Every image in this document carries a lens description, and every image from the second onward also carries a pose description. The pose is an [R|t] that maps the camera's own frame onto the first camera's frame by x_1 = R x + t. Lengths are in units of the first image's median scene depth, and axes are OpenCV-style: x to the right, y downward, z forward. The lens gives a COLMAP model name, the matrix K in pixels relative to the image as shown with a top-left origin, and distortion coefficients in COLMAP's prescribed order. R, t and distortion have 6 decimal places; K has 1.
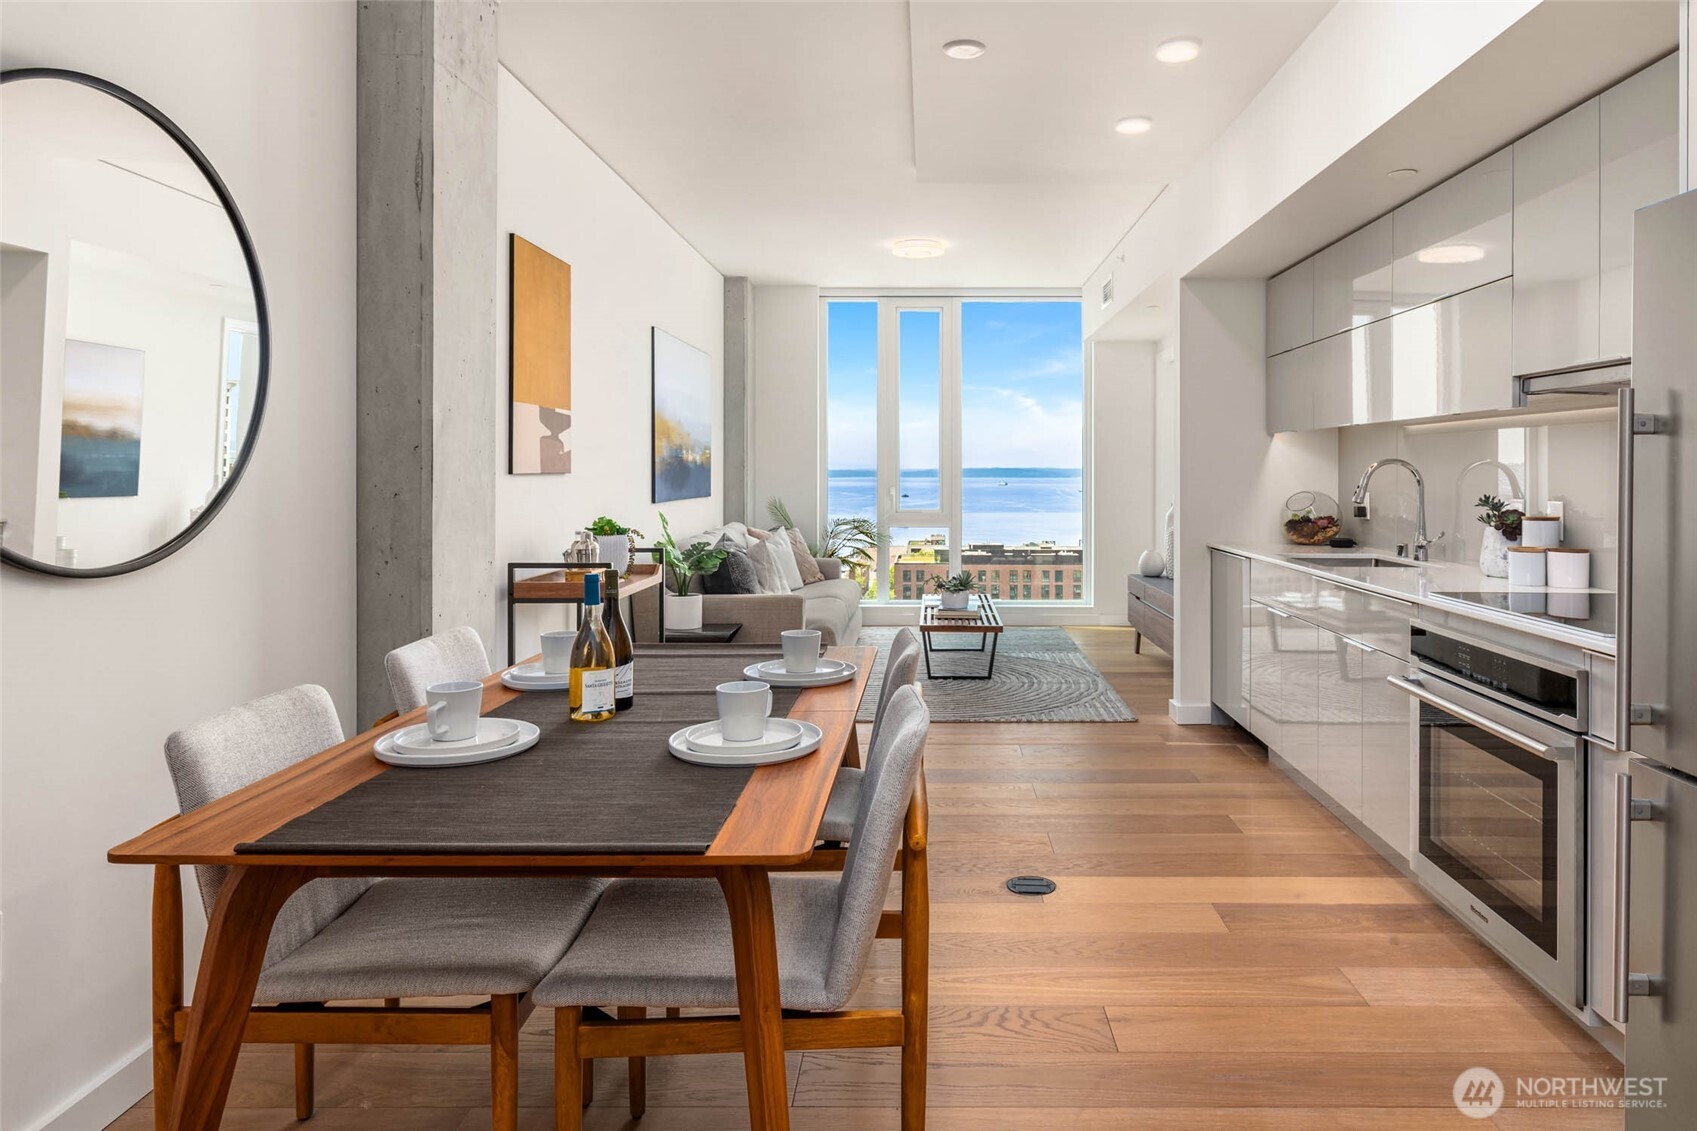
lens RADIAL K [[964.0, 0, 934.8], [0, 964.0, 470.0], [0, 0, 1]] dist [0.000725, -0.002003]
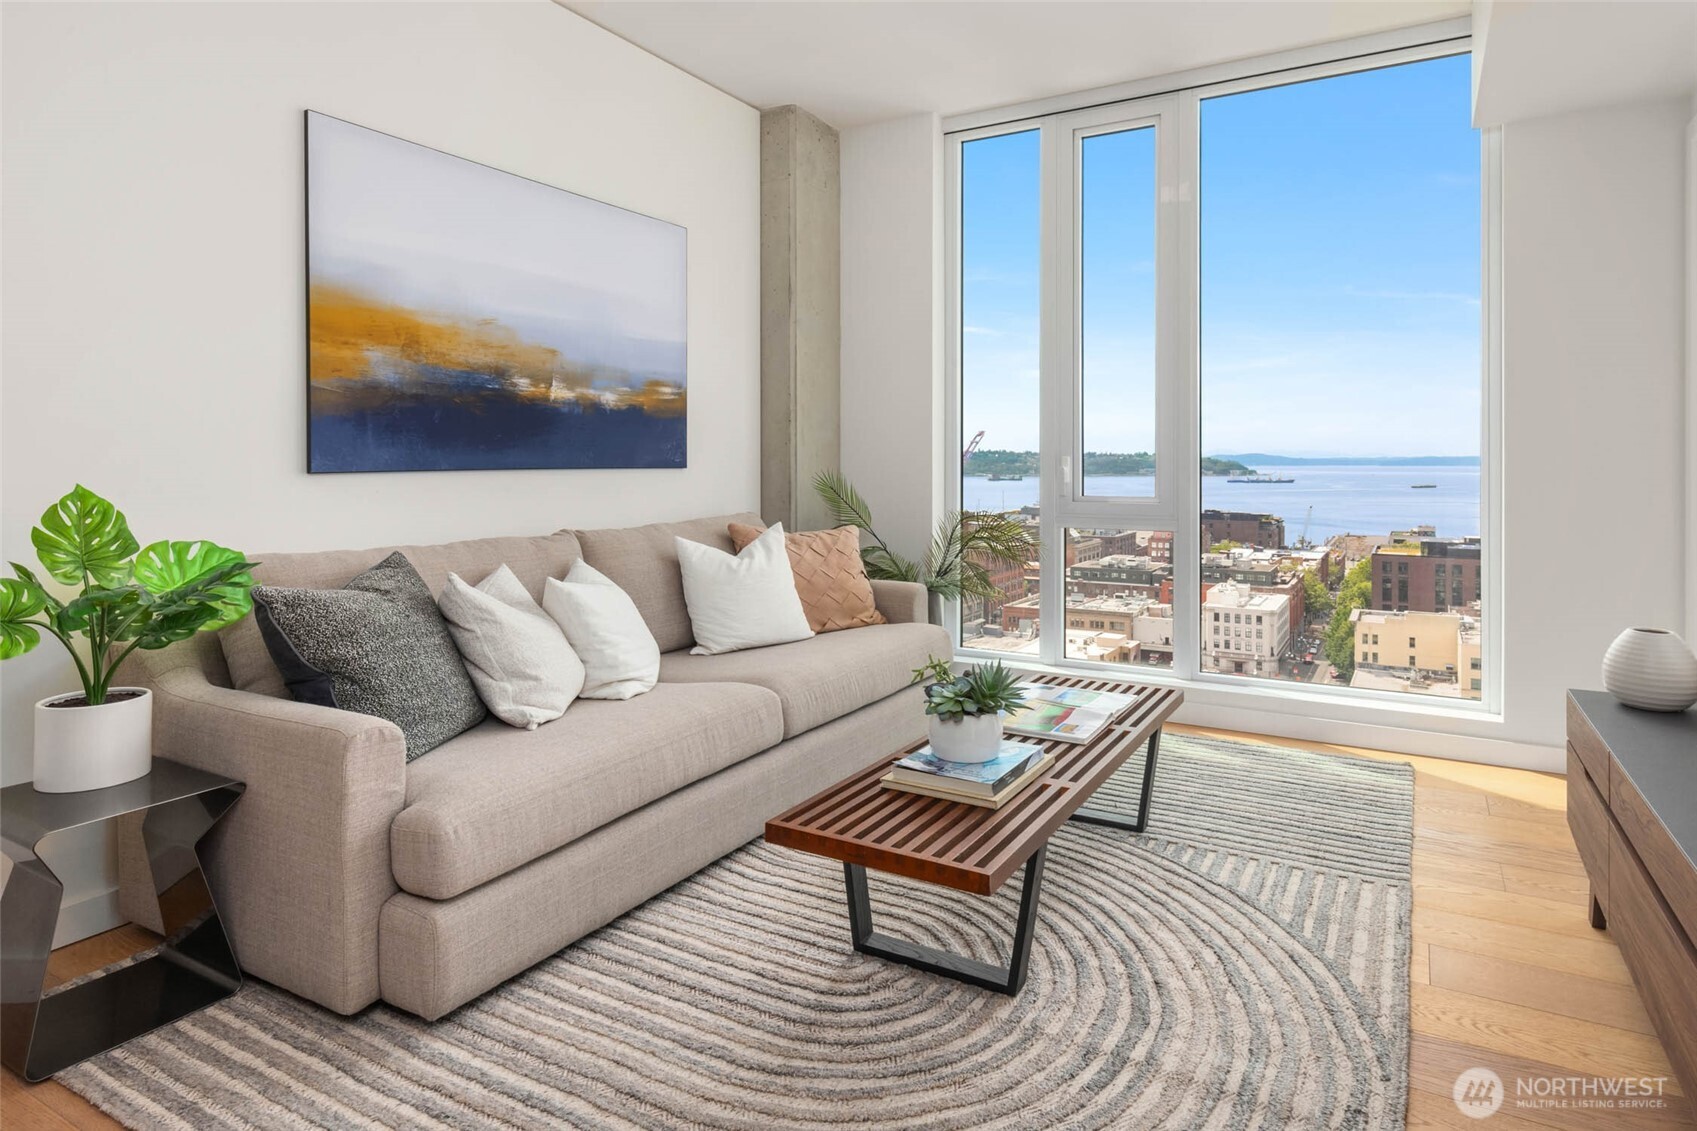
lens RADIAL K [[916.8, 0, 911.6], [0, 916.8, 466.8], [0, 0, 1]] dist [0.003408, -0.000758]
pose [[0.876805, -0.003754, -0.480831, 0.239887], [0.008155, 0.999942, 0.007065, 0.036772], [0.480776, -0.010116, 0.876785, 0.891375]]
